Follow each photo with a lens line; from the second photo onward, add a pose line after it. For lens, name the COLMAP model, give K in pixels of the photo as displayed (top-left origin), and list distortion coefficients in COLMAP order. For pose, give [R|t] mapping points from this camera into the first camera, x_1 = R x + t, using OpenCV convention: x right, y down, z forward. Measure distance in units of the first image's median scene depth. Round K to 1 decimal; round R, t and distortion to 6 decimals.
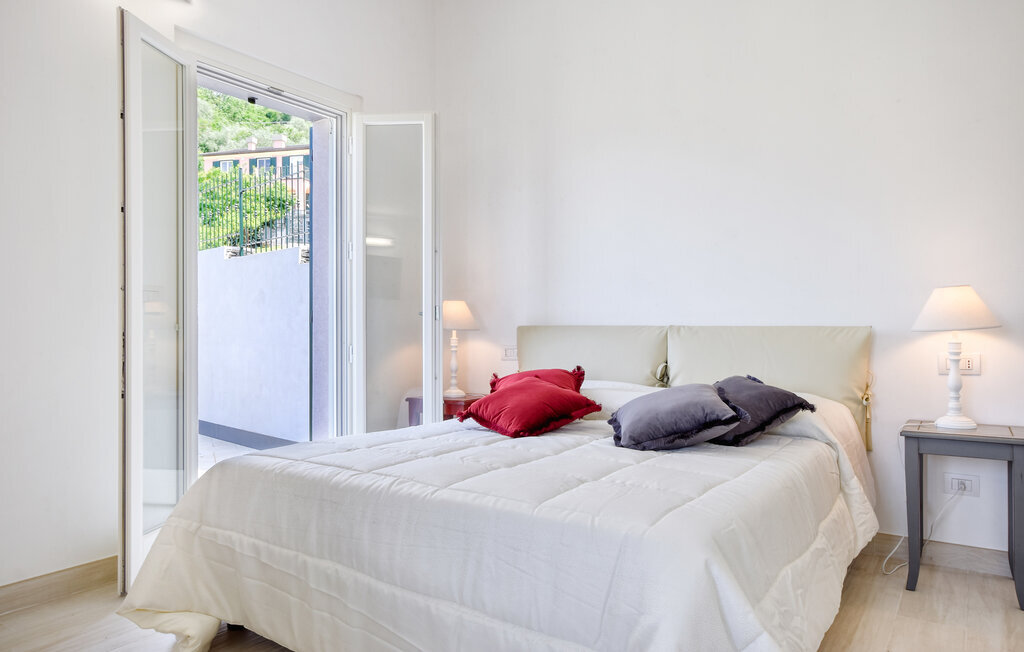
lens RADIAL K [[690.3, 0, 512.0], [0, 690.3, 326.0], [0, 0, 1]] dist [0.002945, 0.007732]
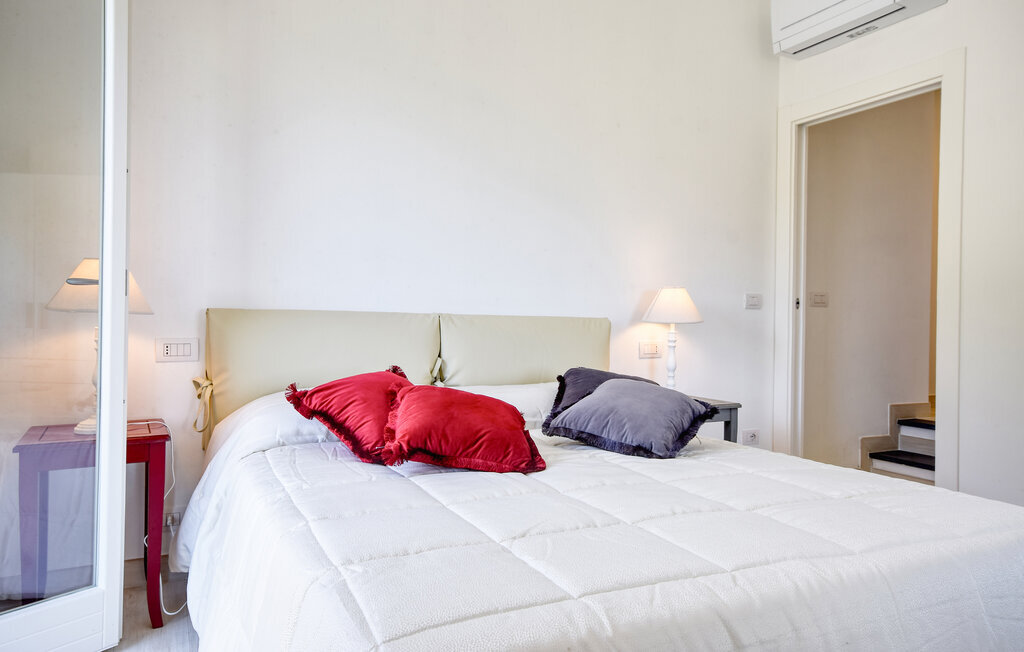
lens RADIAL K [[690.3, 0, 512.0], [0, 690.3, 326.0], [0, 0, 1]] dist [0.002945, 0.007732]
pose [[0.489051, 0.005493, 0.872238, -0.470324], [-0.019208, 0.999806, 0.004473, 0.009485], [-0.872044, -0.018942, 0.489061, 0.504029]]
